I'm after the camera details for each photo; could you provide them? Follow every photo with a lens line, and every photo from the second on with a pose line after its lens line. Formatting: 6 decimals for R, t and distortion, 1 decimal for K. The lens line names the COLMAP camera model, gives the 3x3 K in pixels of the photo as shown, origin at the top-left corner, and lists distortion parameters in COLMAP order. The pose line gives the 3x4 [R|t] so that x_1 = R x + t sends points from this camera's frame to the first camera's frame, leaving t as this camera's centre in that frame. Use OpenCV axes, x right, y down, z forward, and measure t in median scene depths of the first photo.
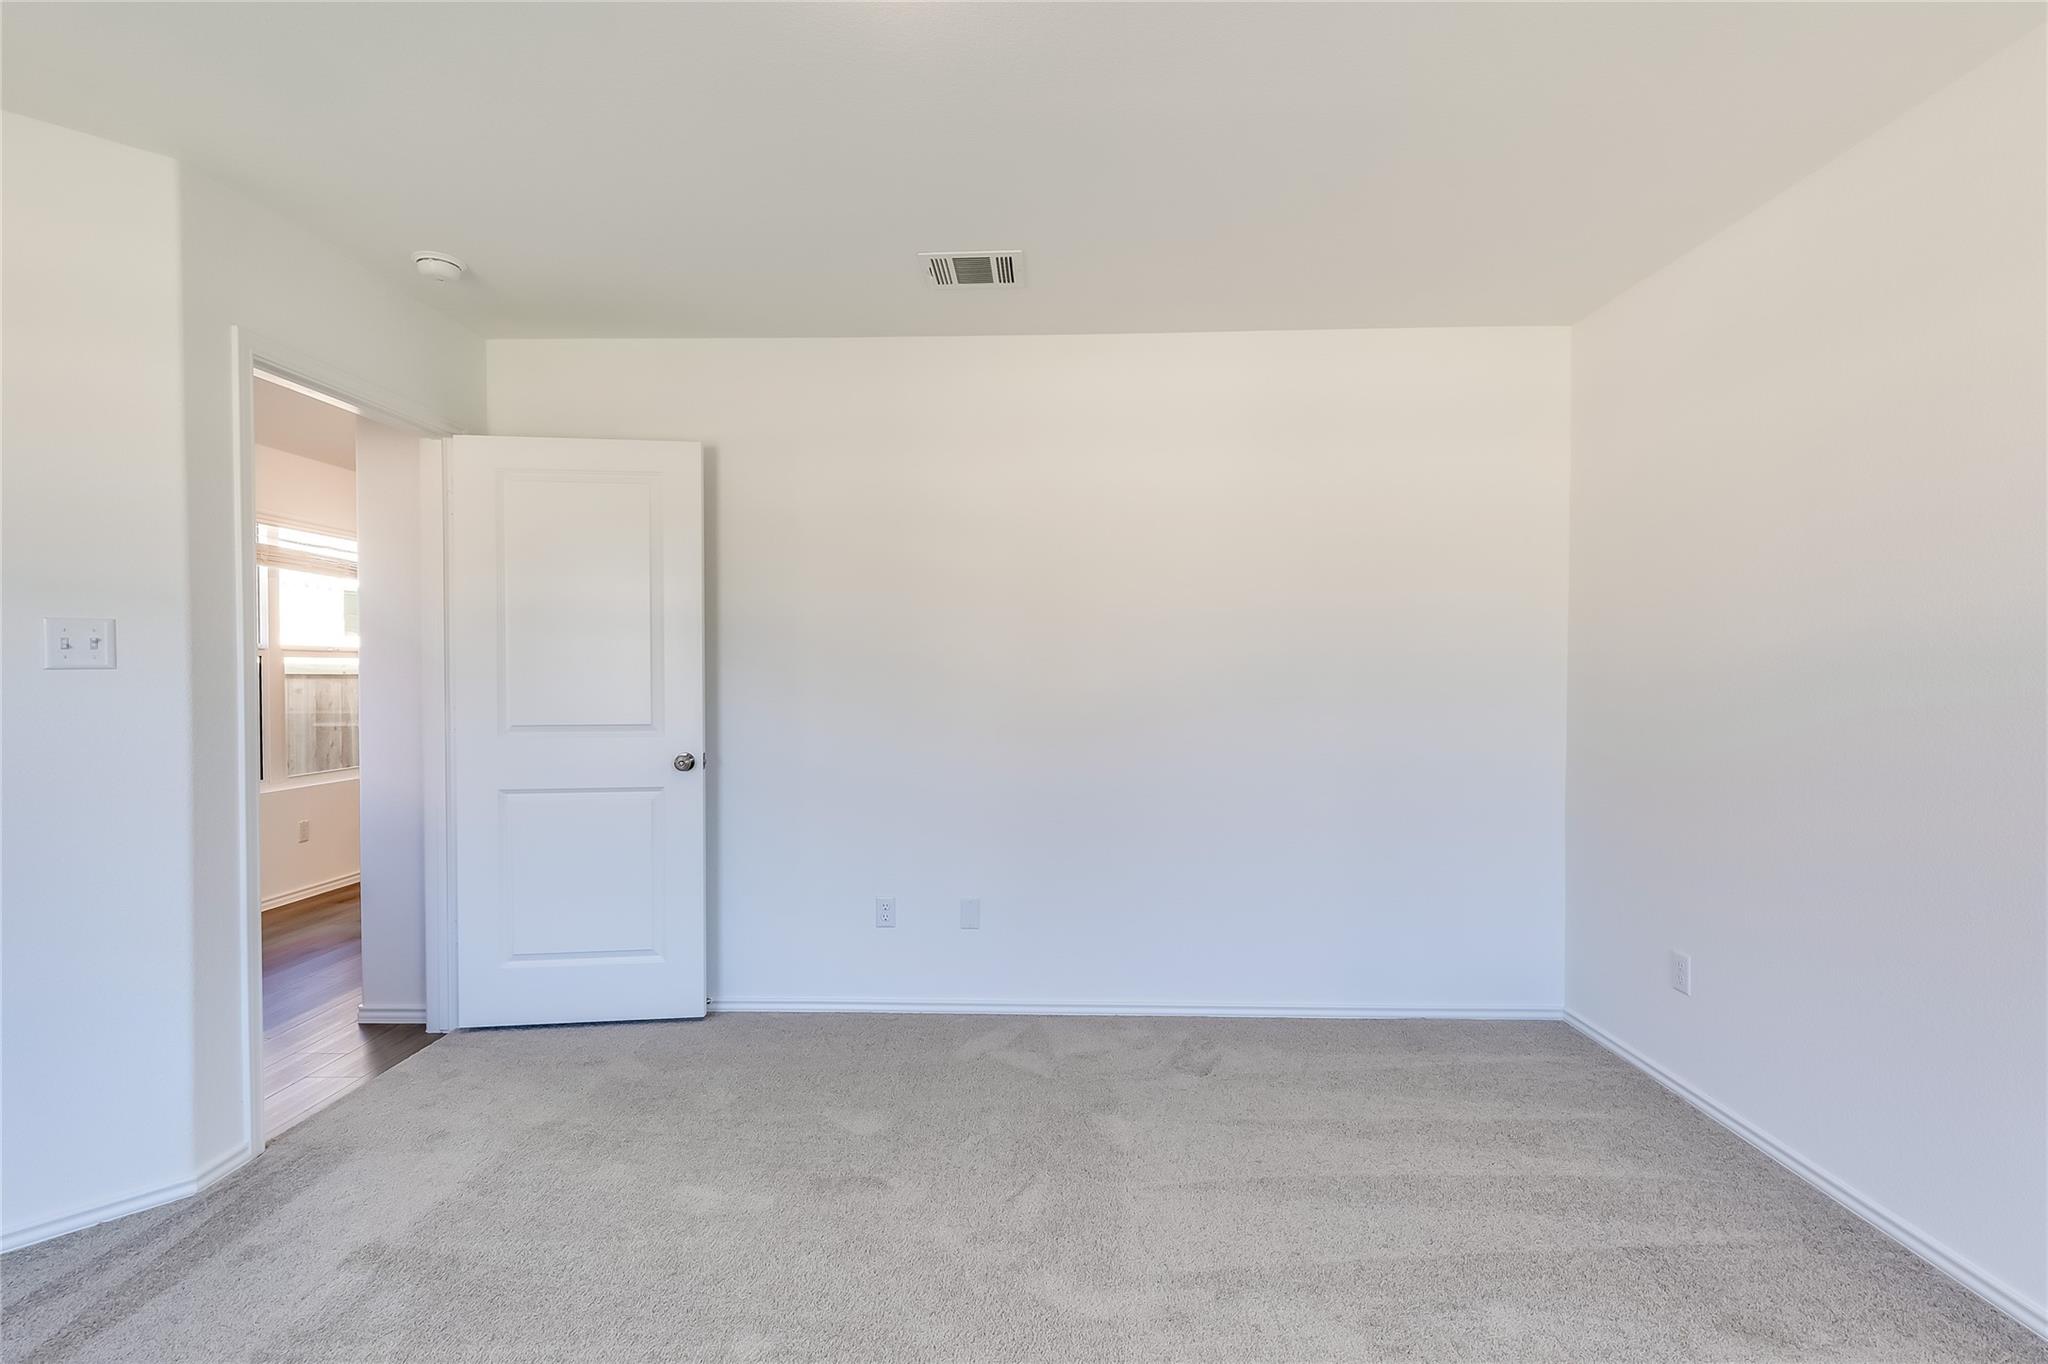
lens RADIAL K [[931.2, 0, 1024.2], [0, 931.2, 684.5], [0, 0, 1]] dist [0.003062, -0.000061]
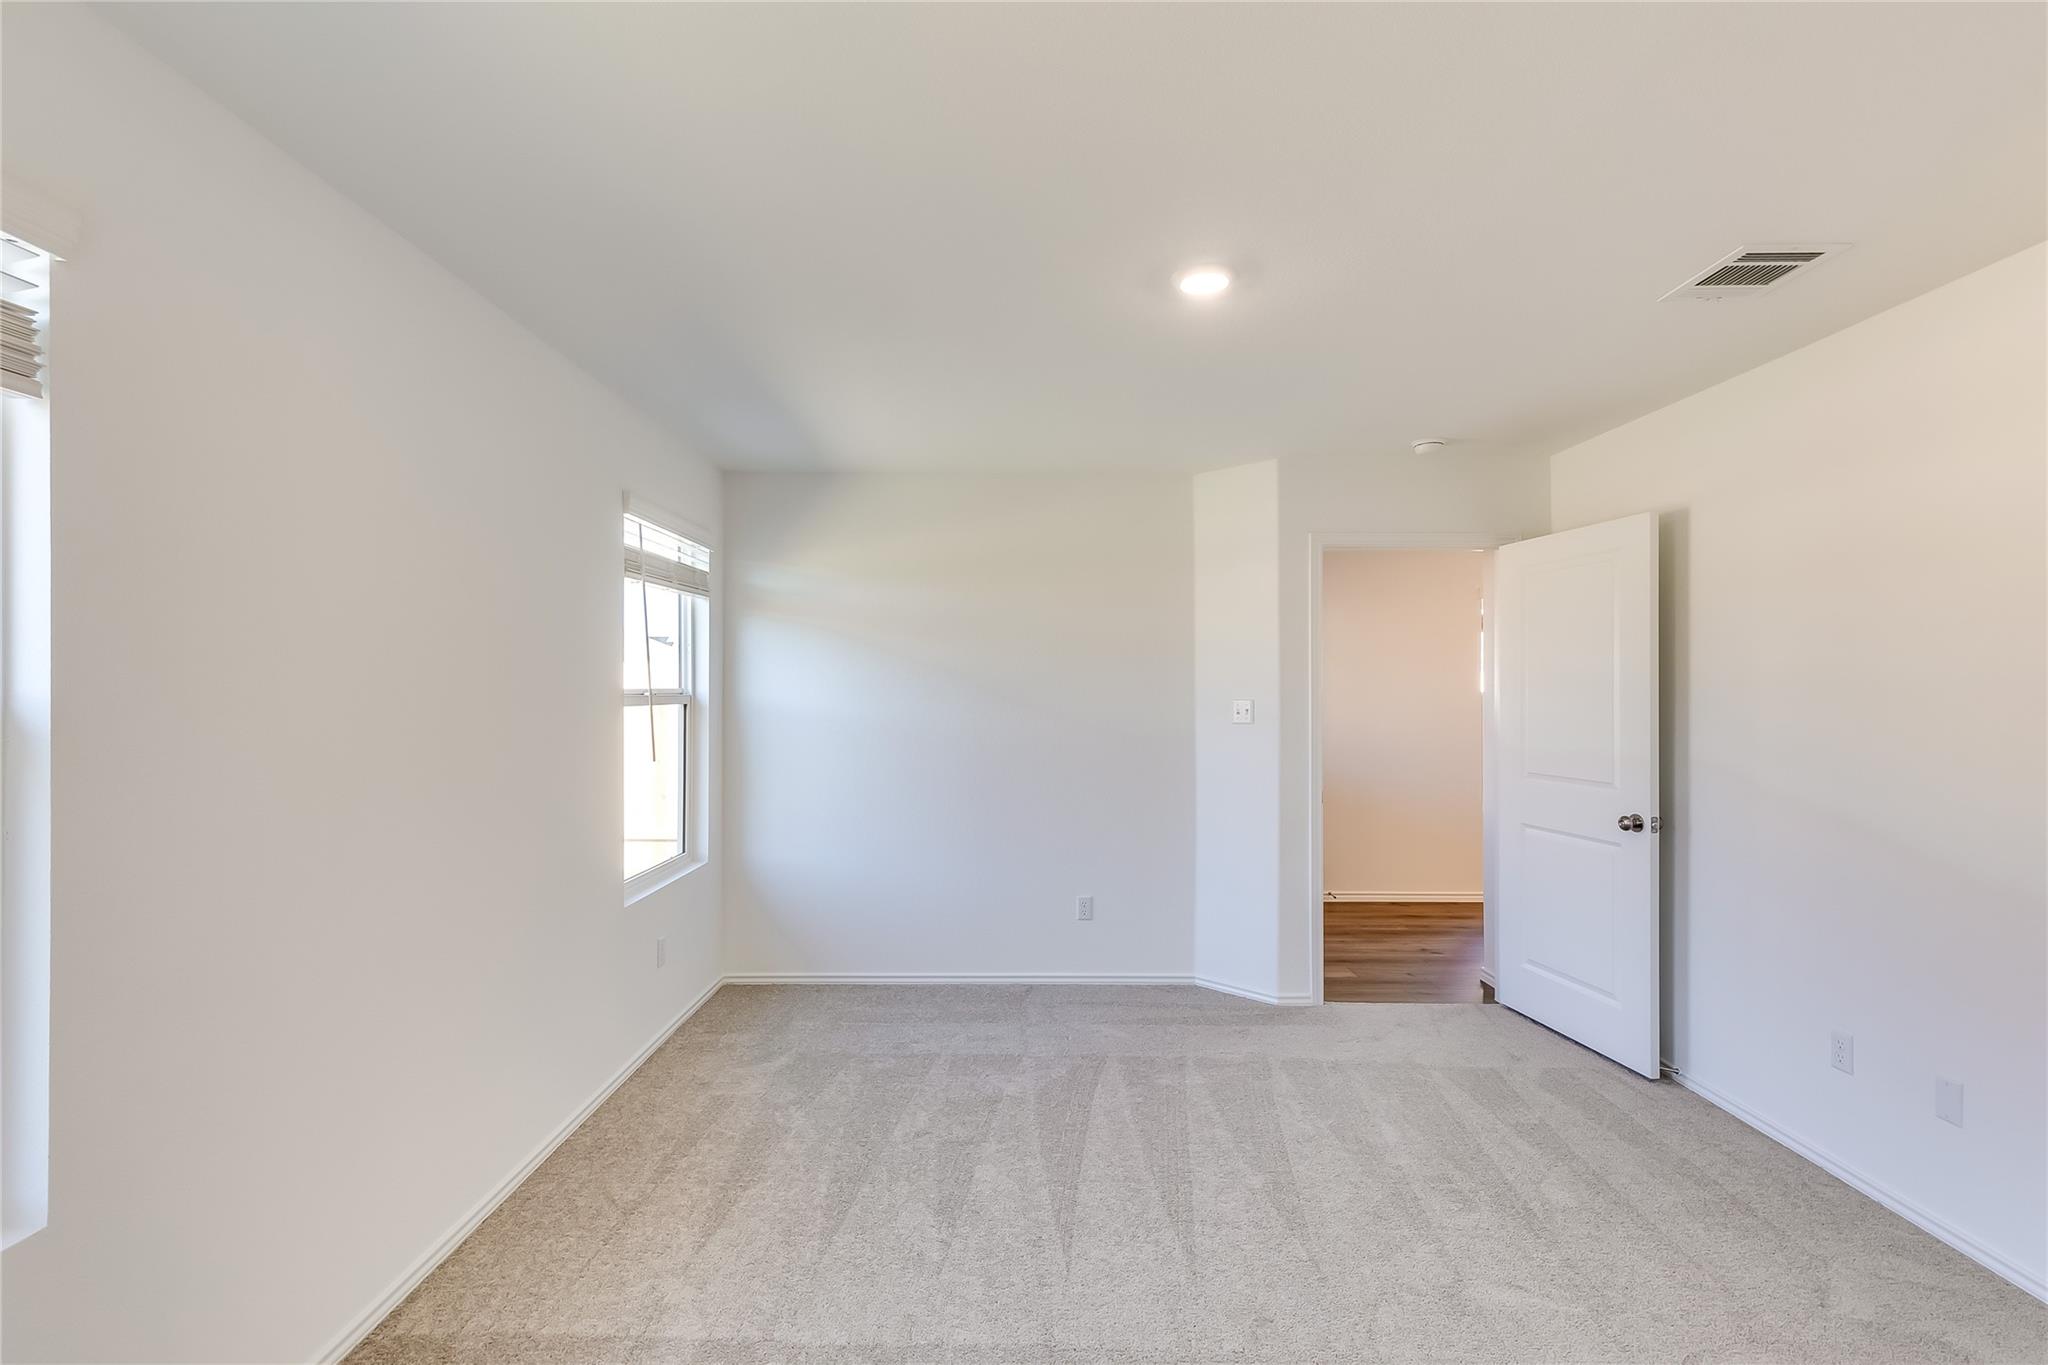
lens RADIAL K [[931.2, 0, 1024.2], [0, 931.2, 685.0], [0, 0, 1]] dist [0.003062, -0.000061]
pose [[0.028711, -0.004759, -0.999576, 0.666918], [-0.015456, 0.999867, -0.005204, -0.055021], [0.999468, 0.015599, 0.028634, 0.293451]]
